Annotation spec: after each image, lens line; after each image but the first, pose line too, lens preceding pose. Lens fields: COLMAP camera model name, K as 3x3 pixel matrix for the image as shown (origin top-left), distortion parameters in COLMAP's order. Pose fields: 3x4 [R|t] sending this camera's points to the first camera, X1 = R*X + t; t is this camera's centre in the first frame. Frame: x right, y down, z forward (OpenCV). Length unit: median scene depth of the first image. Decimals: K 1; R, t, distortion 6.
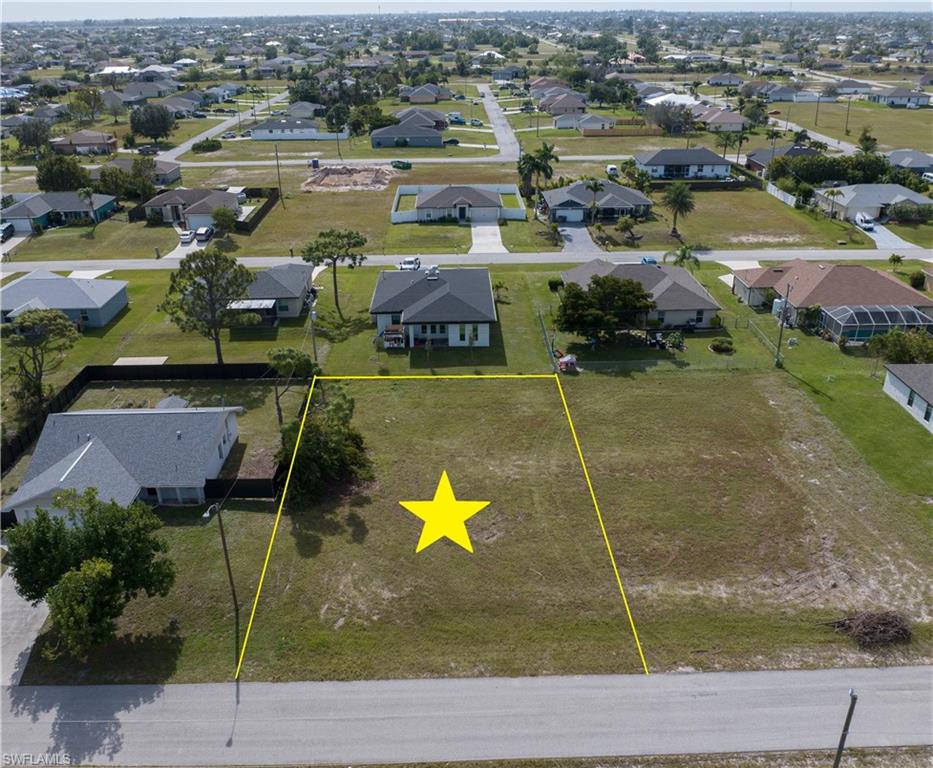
lens RADIAL K [[859.6, 0, 466.5], [0, 859.6, 384.0], [0, 0, 1]] dist [-0.015233, -0.007425]
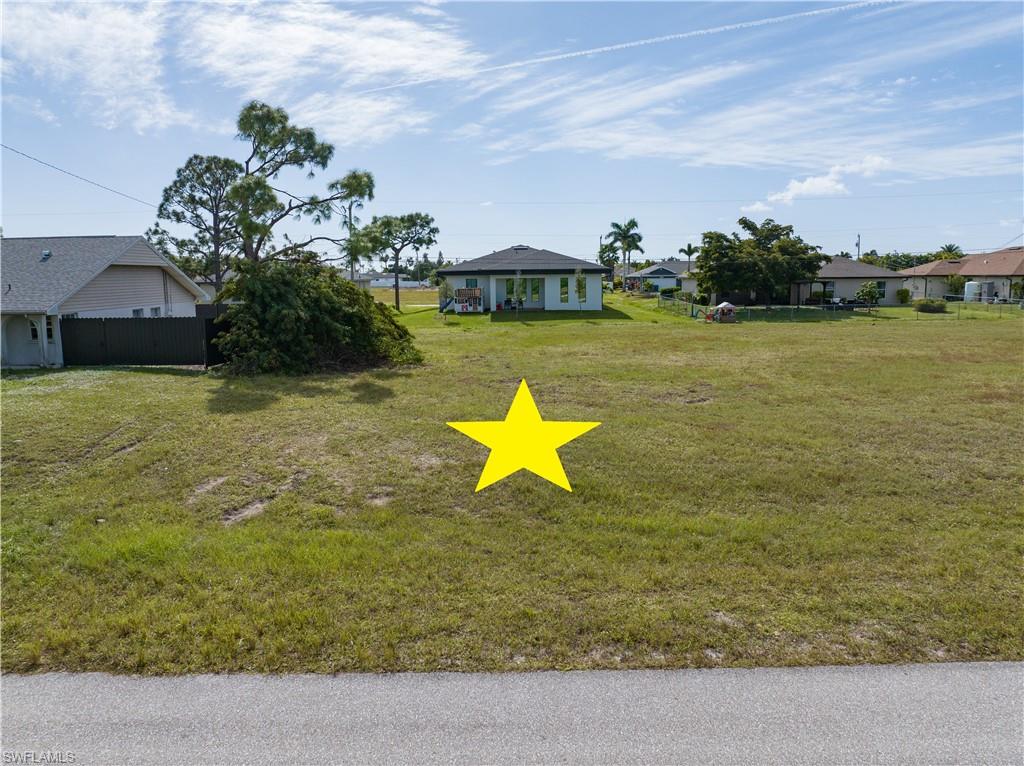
lens RADIAL K [[720.2, 0, 512.0], [0, 720.2, 383.0], [0, 0, 1]] dist [-0.039068, 0.001364]
pose [[0.999683, -0.000657, -0.025182, -0.033202], [-0.005967, 0.965038, -0.262042, 0.171118], [0.024473, 0.262110, 0.964728, 0.443227]]
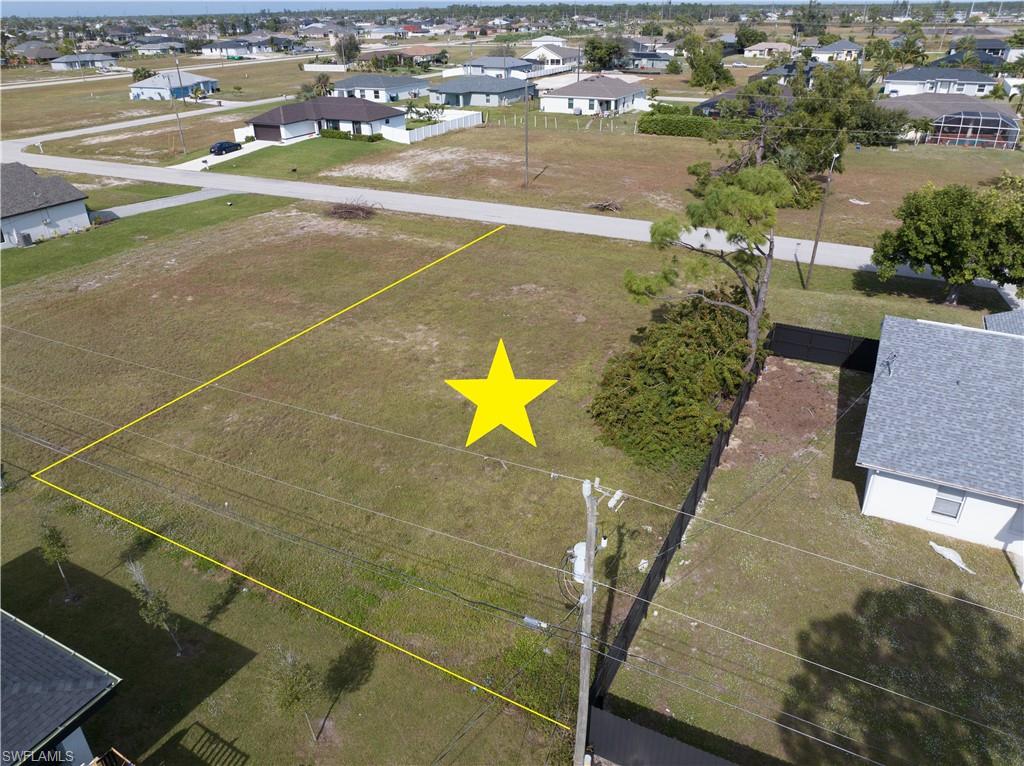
lens RADIAL K [[720.2, 0, 512.0], [0, 720.2, 383.0], [0, 0, 1]] dist [-0.039068, 0.001364]
pose [[-0.875263, -0.210485, 0.435444, -0.208799], [0.210902, 0.644118, 0.735277, -0.215523], [-0.435242, 0.735397, -0.519380, 0.980209]]
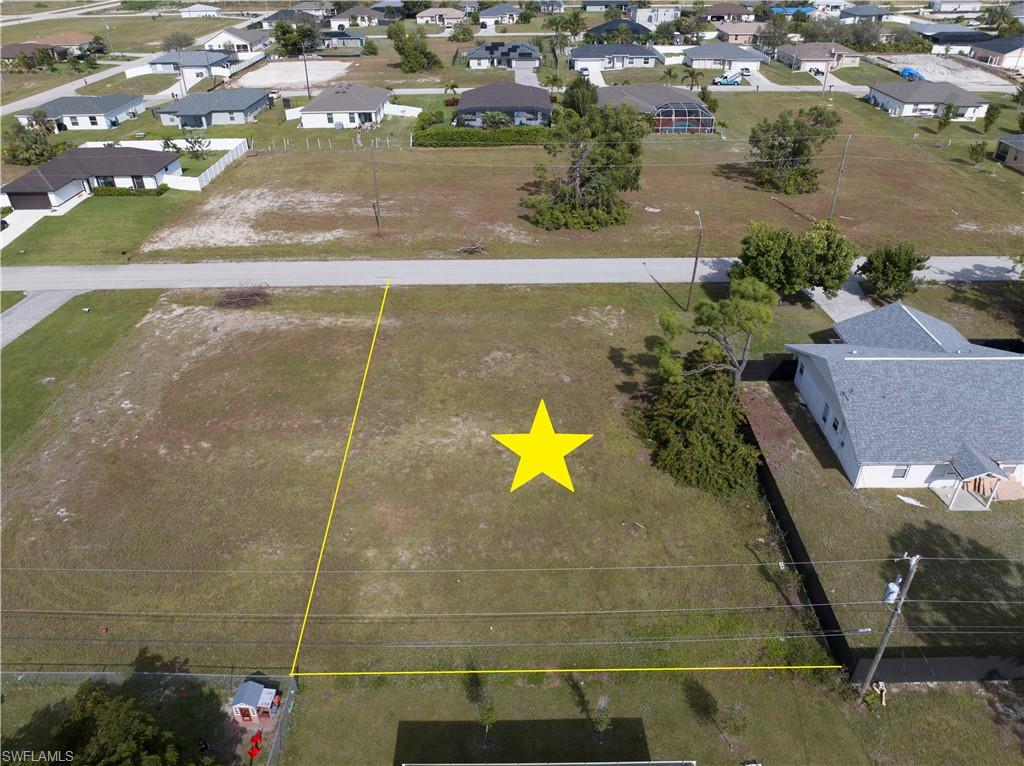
lens RADIAL K [[720.2, 0, 512.0], [0, 720.2, 383.0], [0, 0, 1]] dist [-0.039068, 0.001364]
pose [[-0.999574, -0.000786, 0.029189, -0.013551], [0.023832, 0.555643, 0.831080, -0.372208], [-0.016872, 0.831421, -0.555387, 1.016005]]
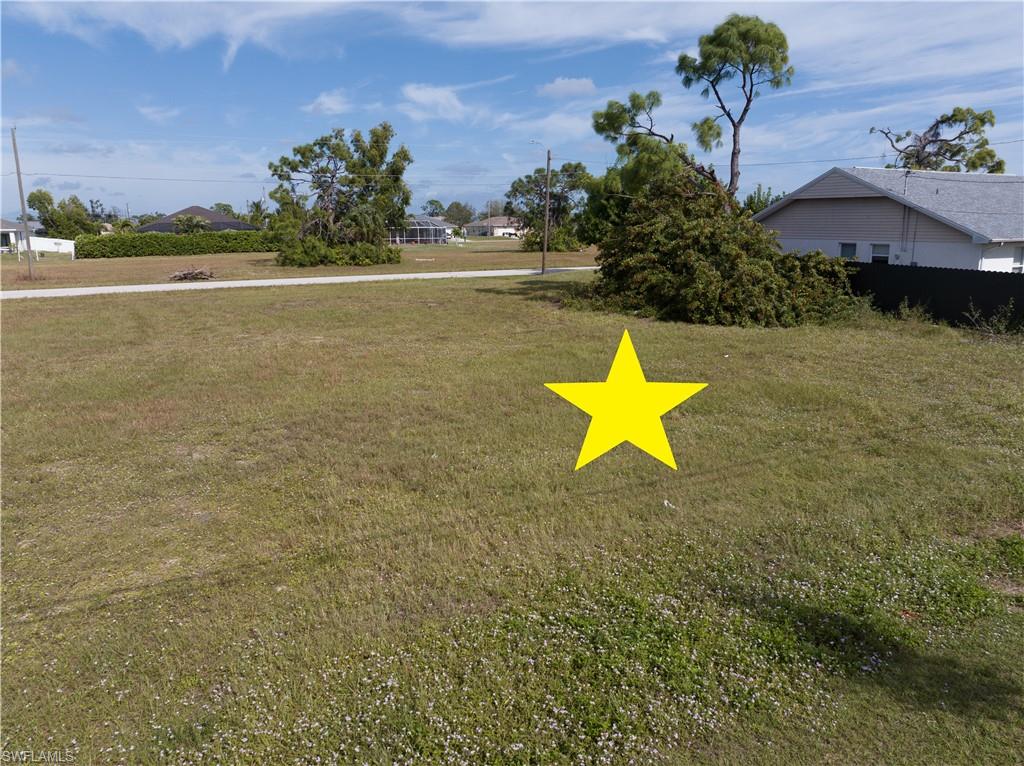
lens RADIAL K [[720.2, 0, 512.0], [0, 720.2, 383.0], [0, 0, 1]] dist [-0.039068, 0.001364]
pose [[-0.911033, 0.099148, -0.400236, 0.059701], [-0.154923, 0.817236, 0.555089, -0.055267], [0.382123, 0.567710, -0.729169, 0.967909]]
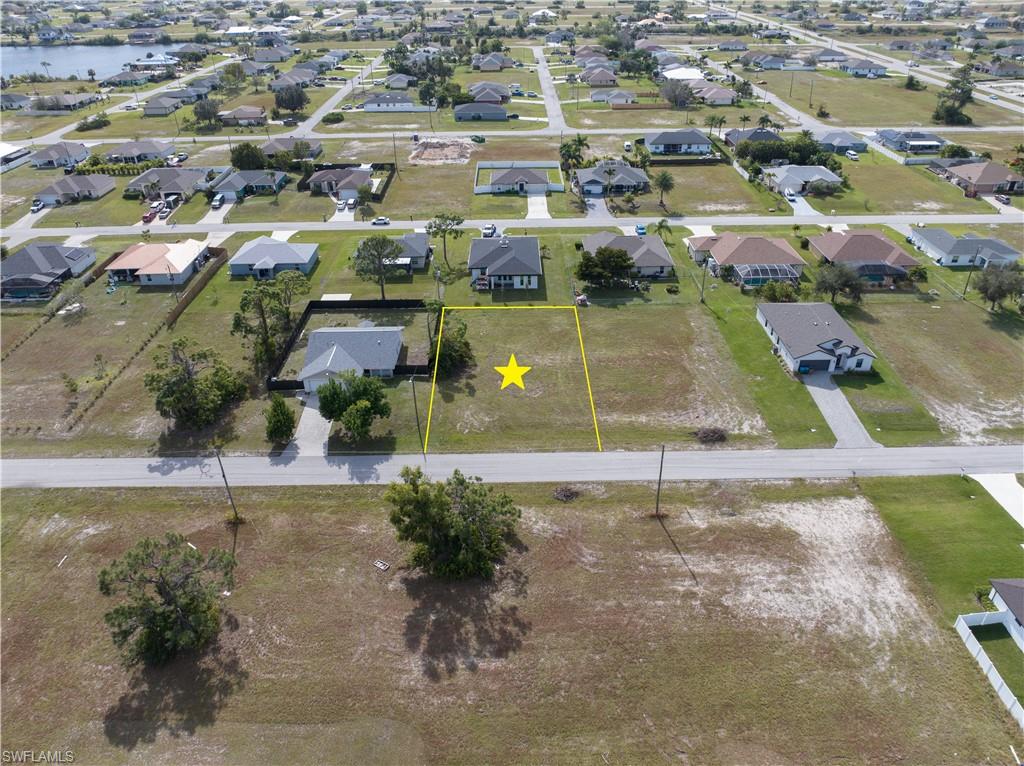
lens RADIAL K [[720.2, 0, 512.0], [0, 720.2, 383.0], [0, 0, 1]] dist [-0.039068, 0.001364]
pose [[0.999879, 0.005042, -0.014709, -0.002445], [-0.002930, 0.990117, 0.140215, -0.058569], [0.015270, -0.140155, 0.990012, -0.461094]]
